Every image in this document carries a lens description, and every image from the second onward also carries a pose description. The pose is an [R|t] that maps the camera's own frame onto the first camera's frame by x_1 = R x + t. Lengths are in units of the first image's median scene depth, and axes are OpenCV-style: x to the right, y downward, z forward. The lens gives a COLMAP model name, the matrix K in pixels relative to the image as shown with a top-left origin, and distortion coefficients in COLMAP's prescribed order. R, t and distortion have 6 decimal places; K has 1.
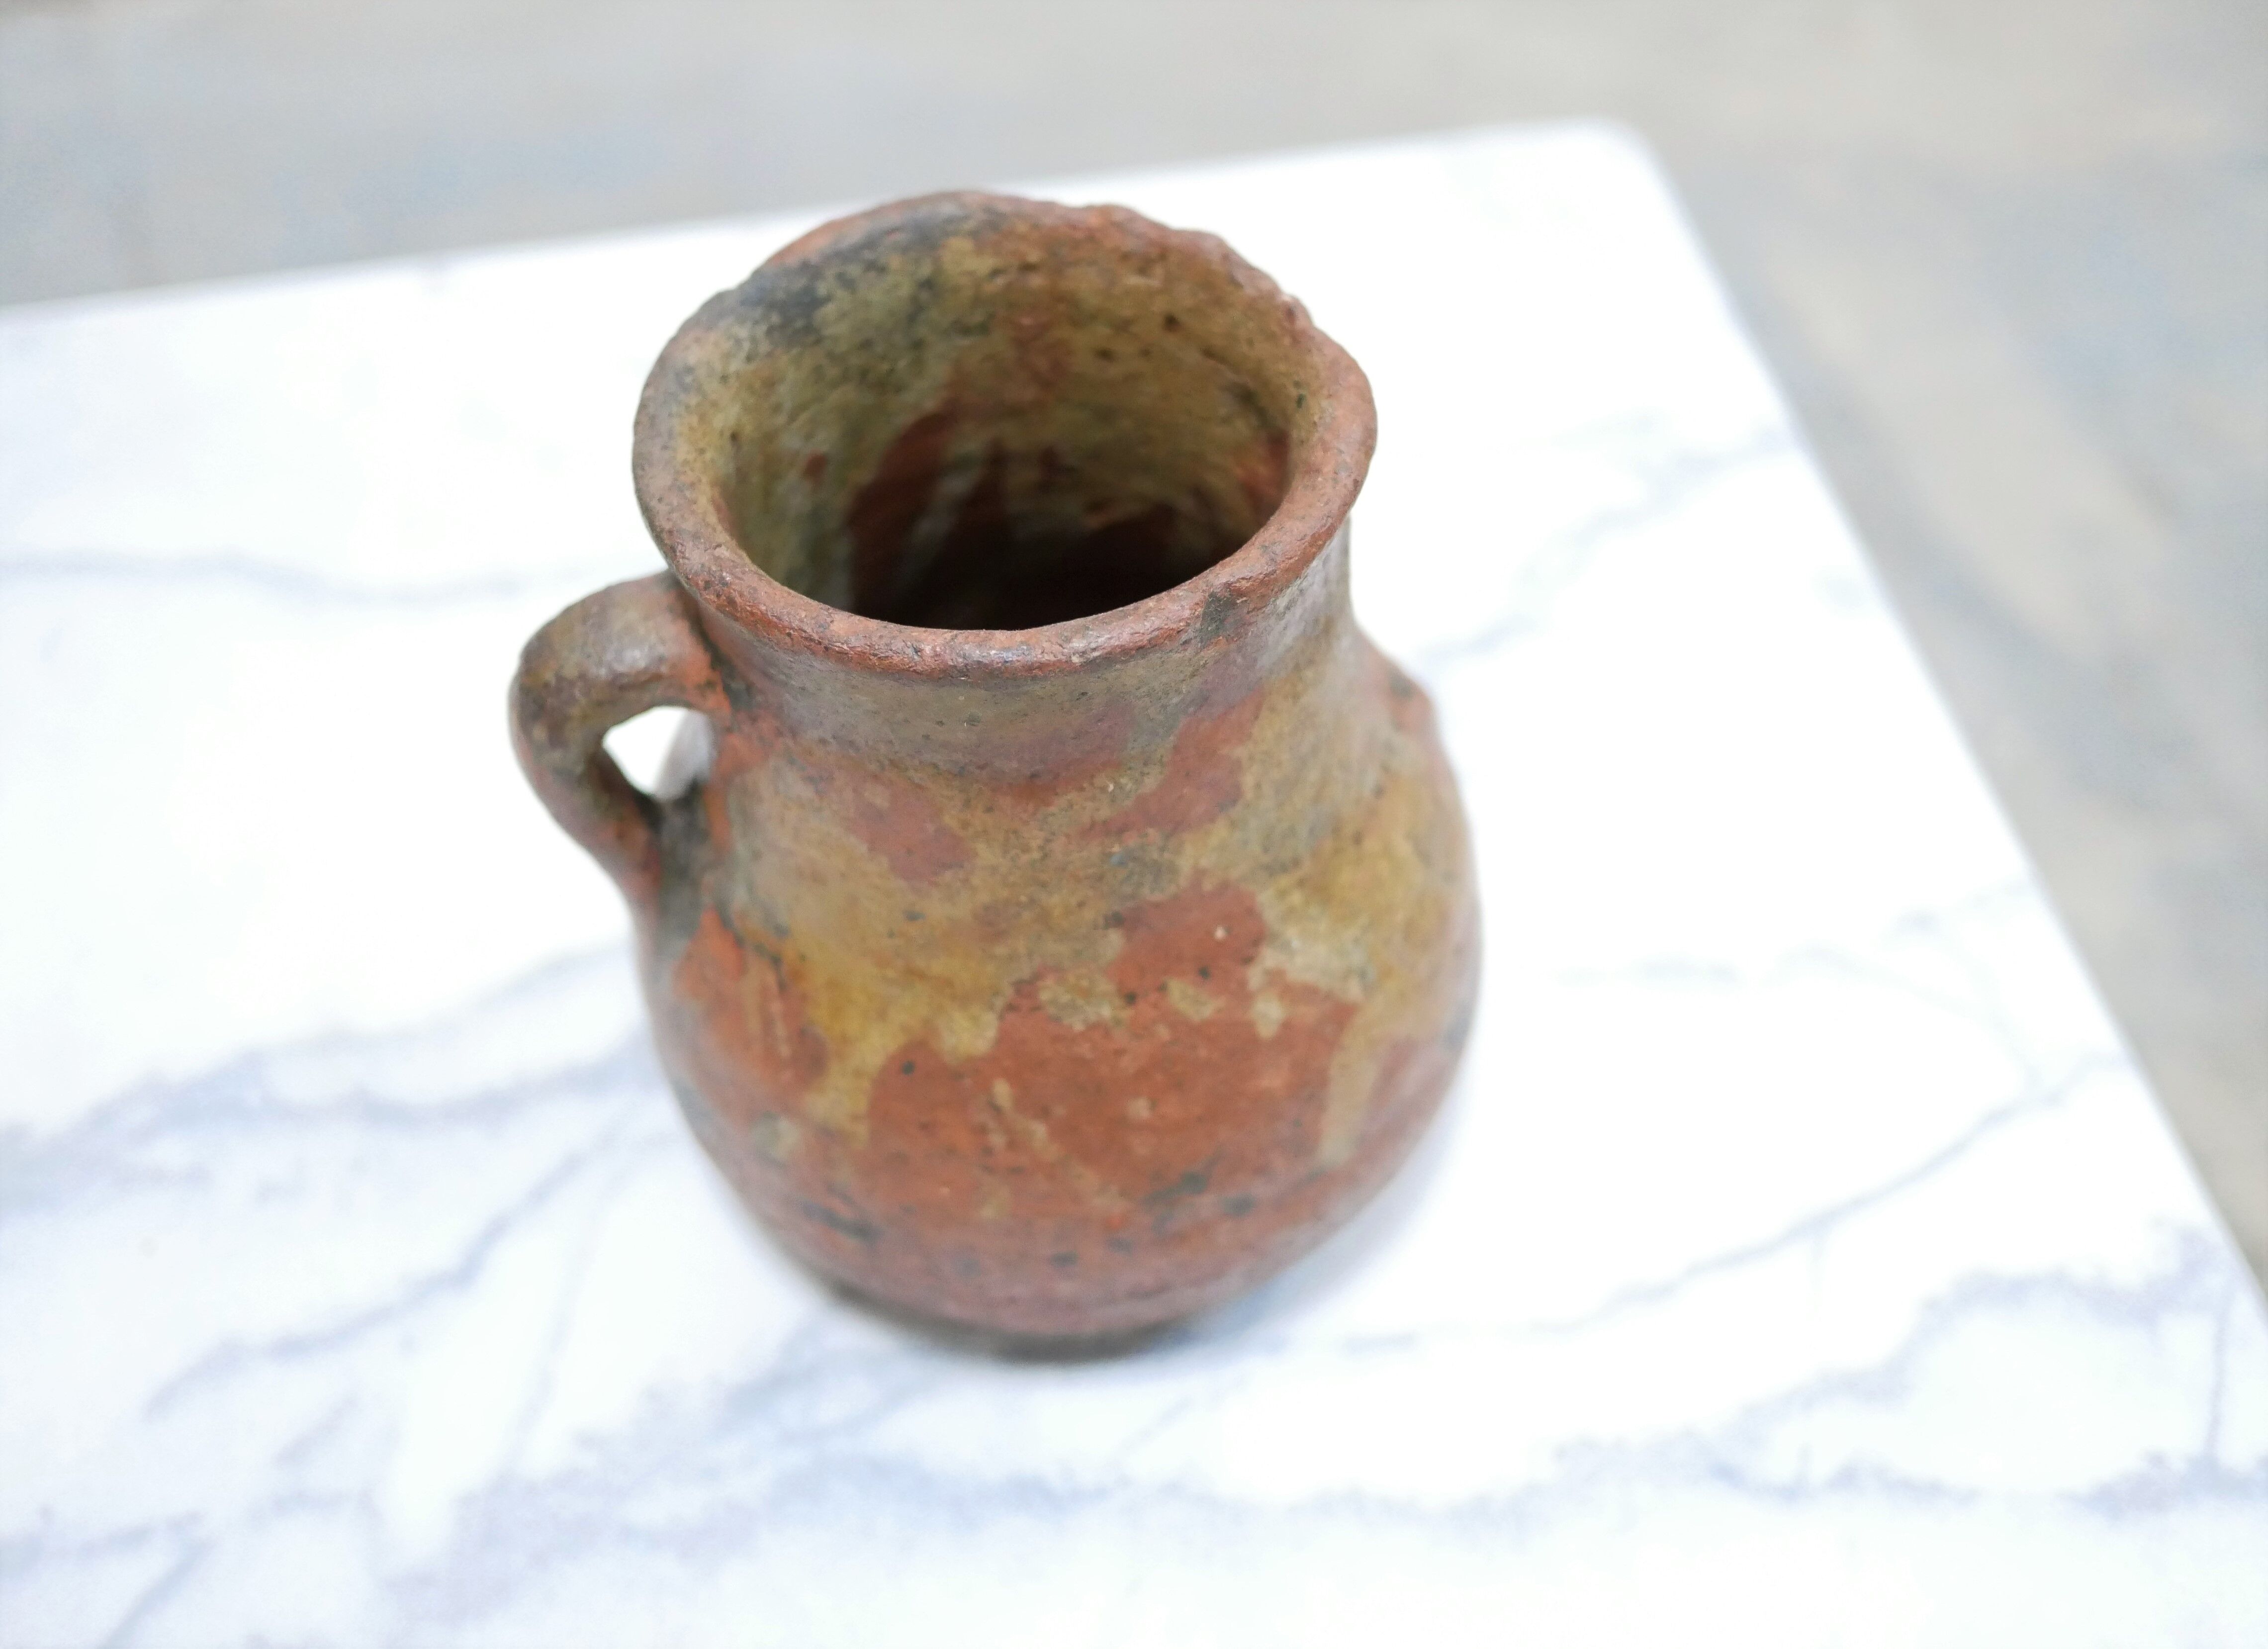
lens RADIAL K [[2631.8, 0, 1136.8], [0, 2631.8, 760.6], [0, 0, 1]] dist [-0.026616, 0.000812]
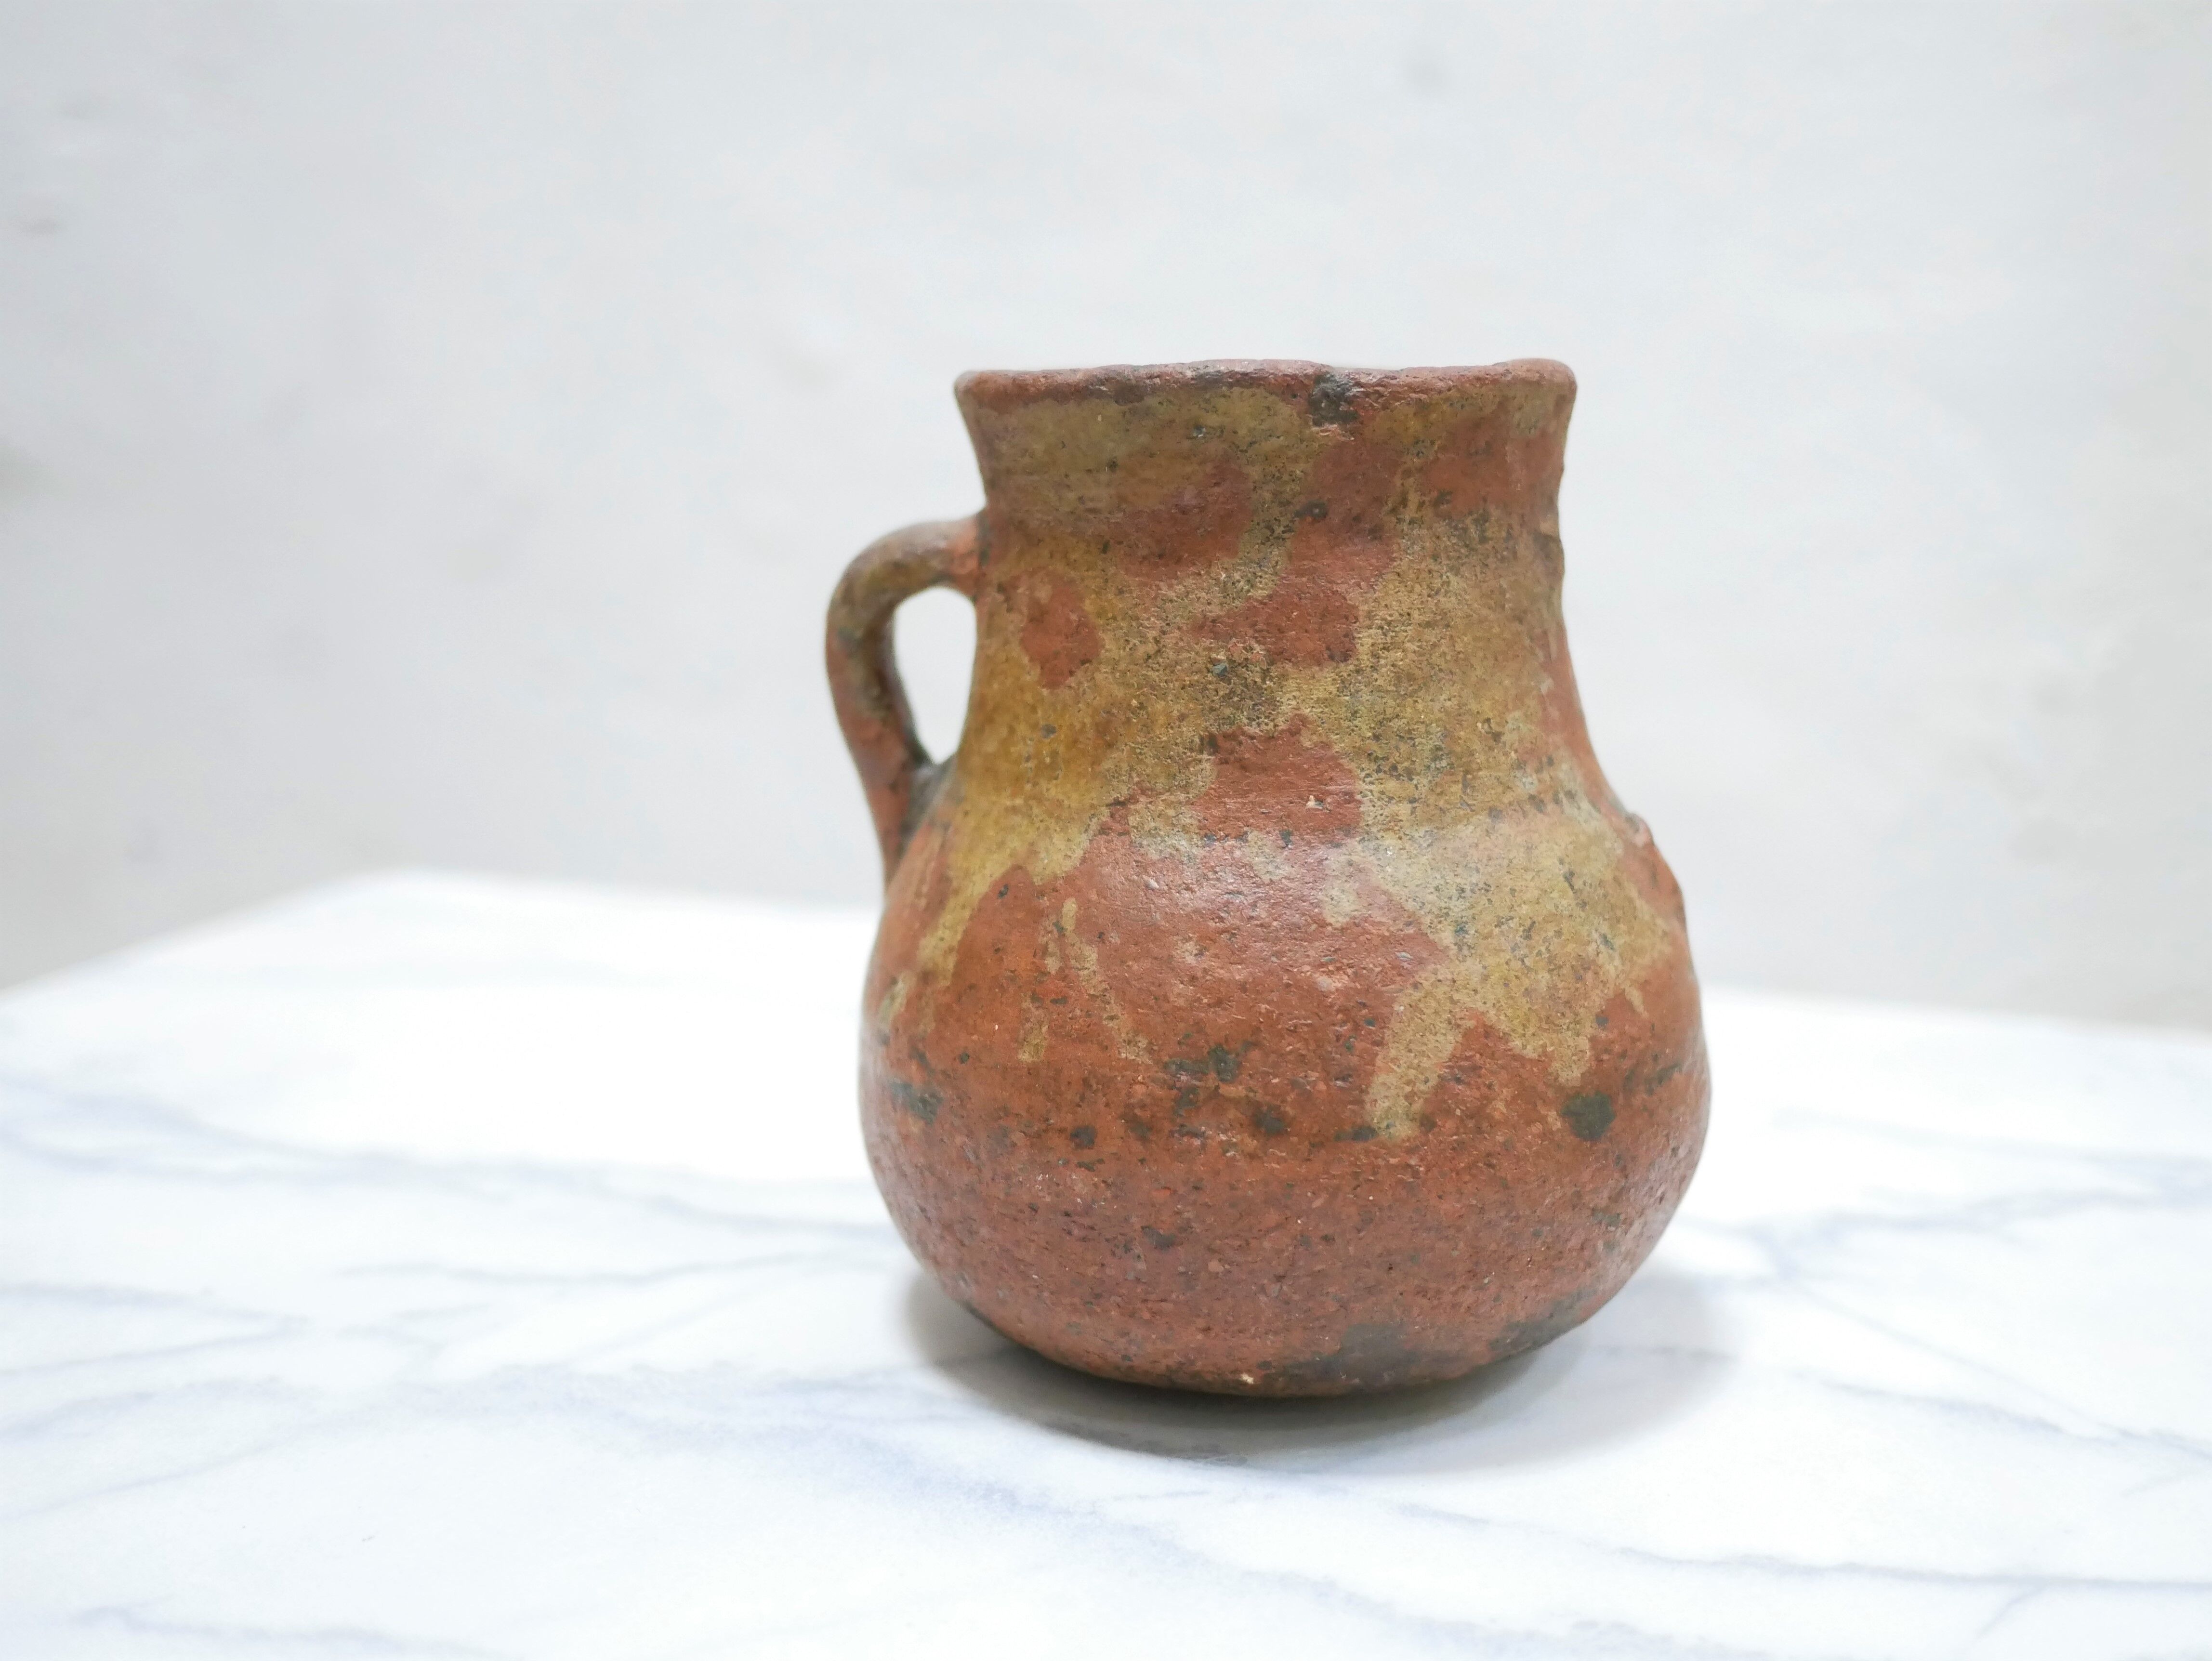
lens RADIAL K [[2589.1, 0, 1106.0], [0, 2589.1, 830.5], [0, 0, 1]] dist [-0.036579, 0.074393]
pose [[0.870986, 0.105052, -0.479946, 0.391198], [-0.380980, 0.761232, -0.524766, 0.554664], [0.310223, 0.639913, 0.703045, 0.245935]]
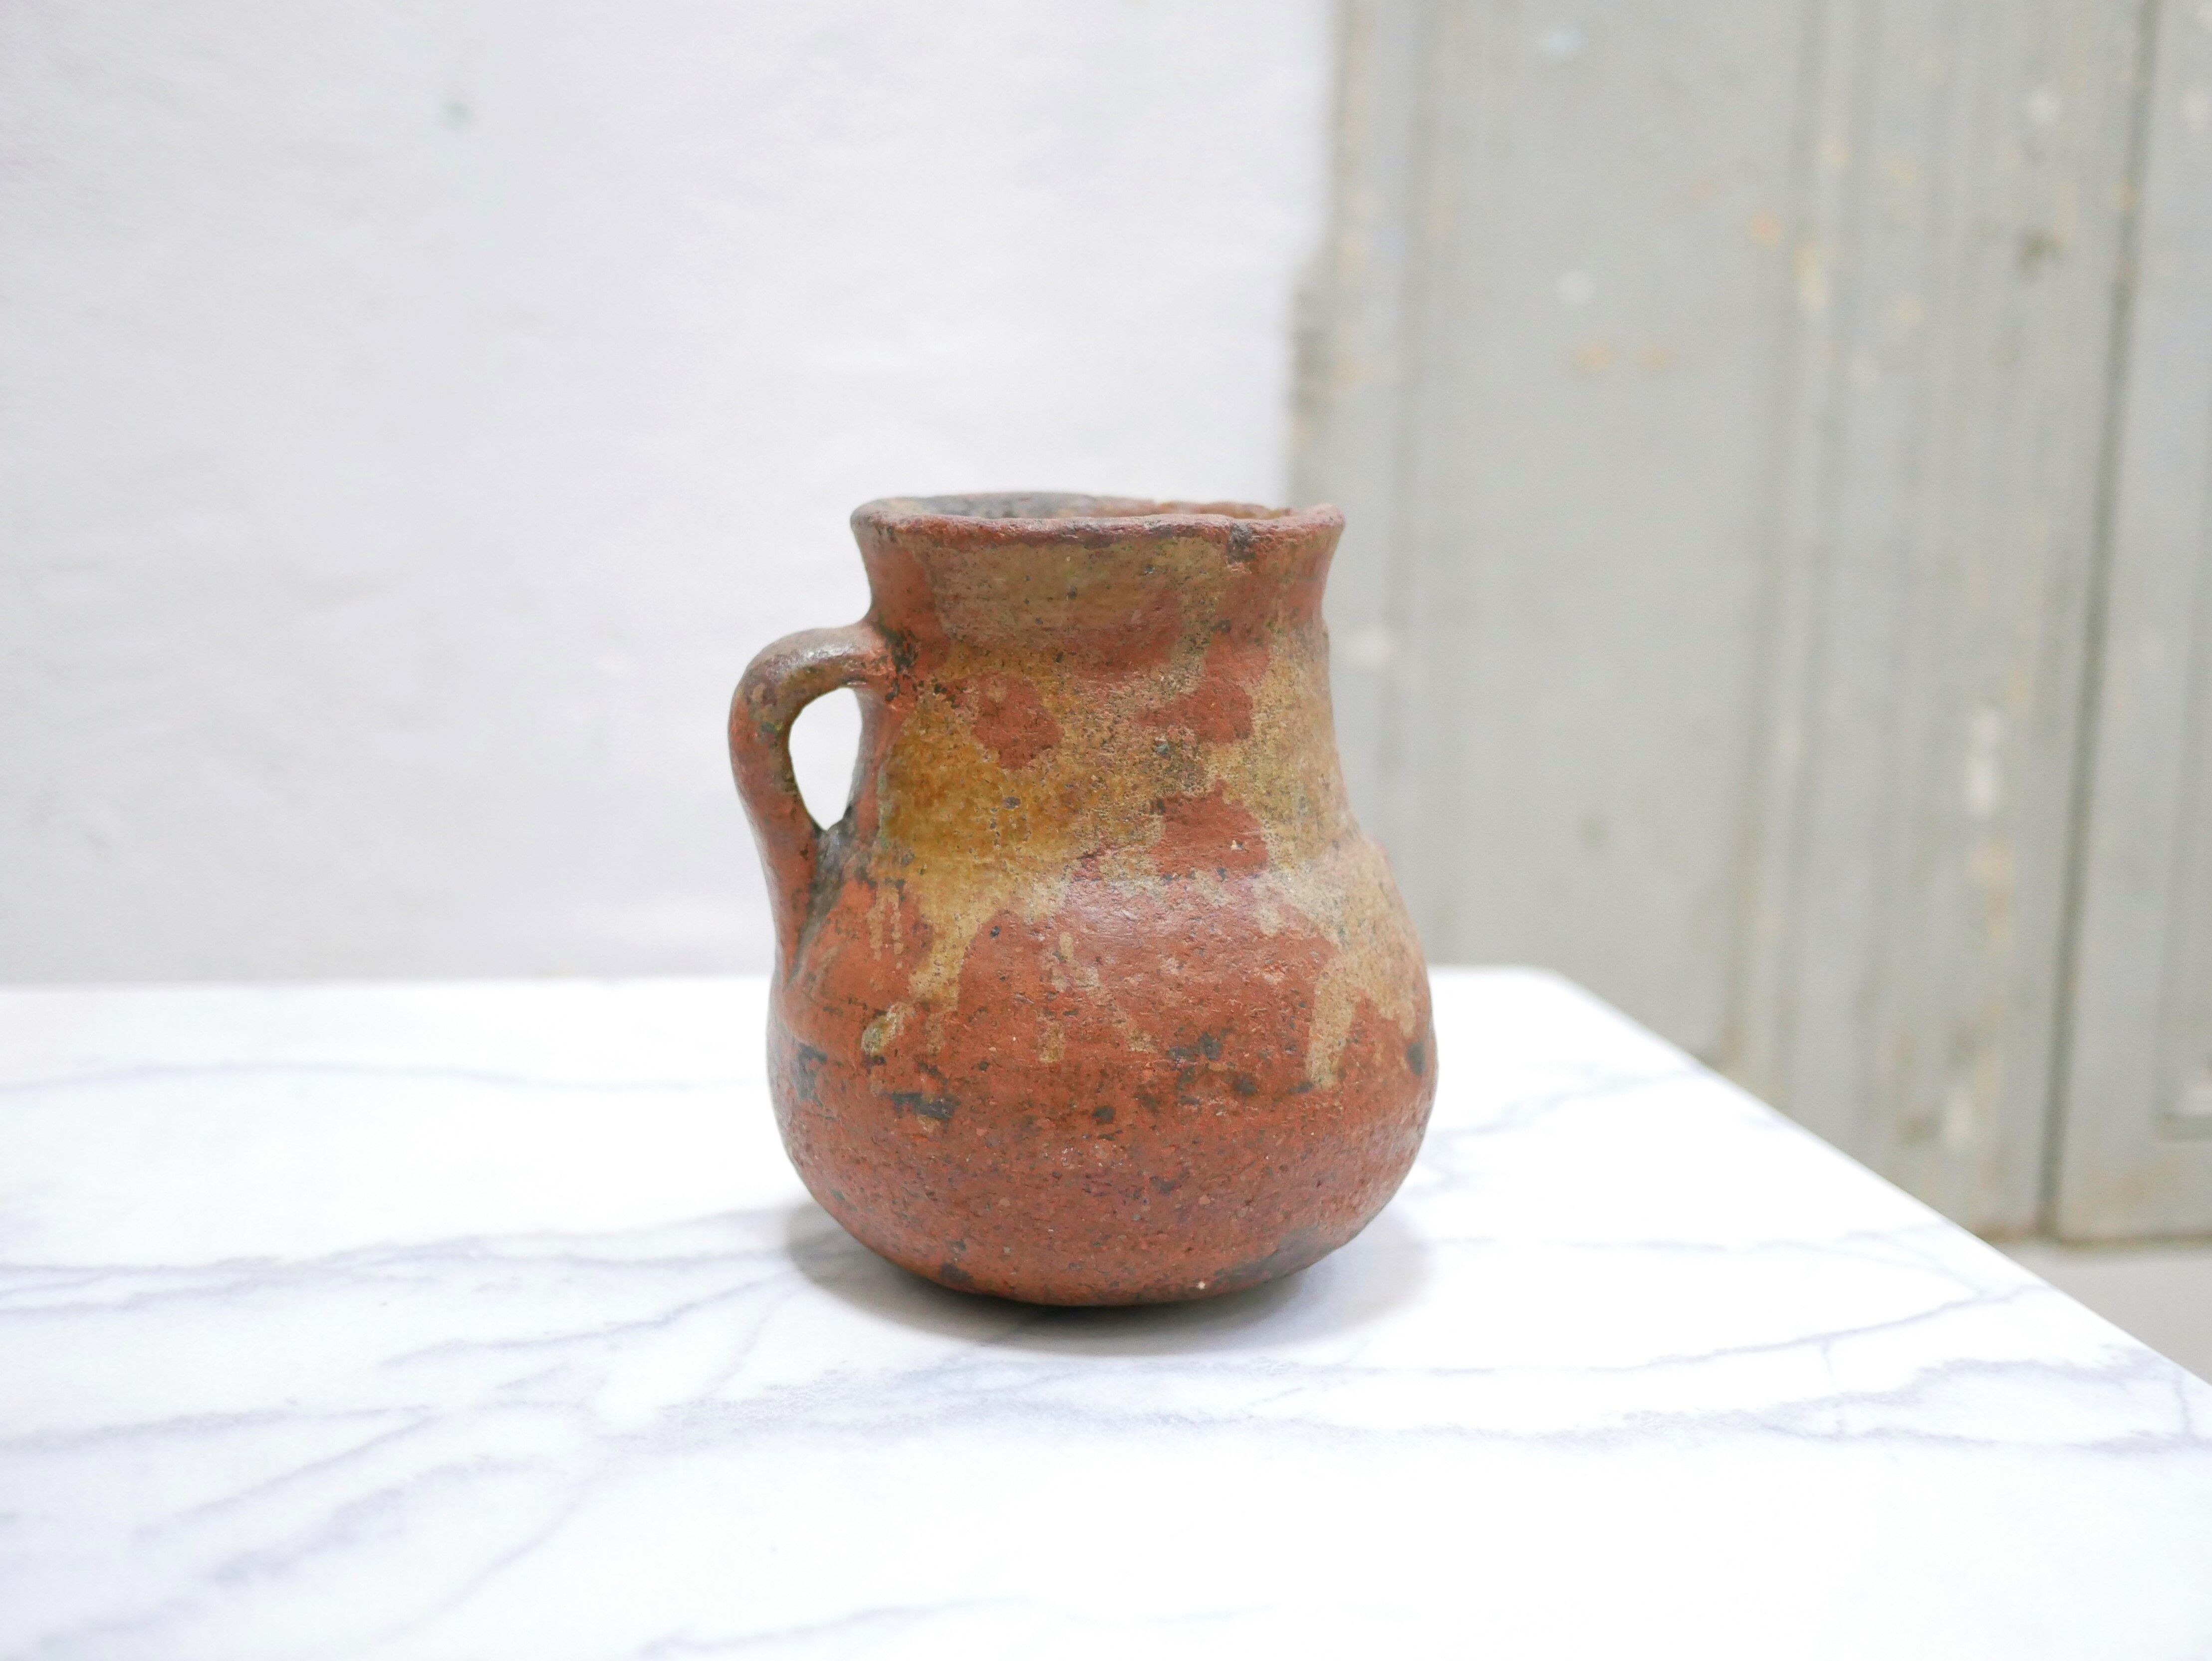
lens RADIAL K [[2588.9, 0, 1106.0], [0, 2588.9, 830.5], [0, 0, 1]] dist [-0.036579, 0.074393]
pose [[0.998931, 0.042295, -0.018655, -0.008680], [-0.044679, 0.779813, -0.624417, 0.788933], [-0.011862, 0.624583, 0.780869, -0.039561]]
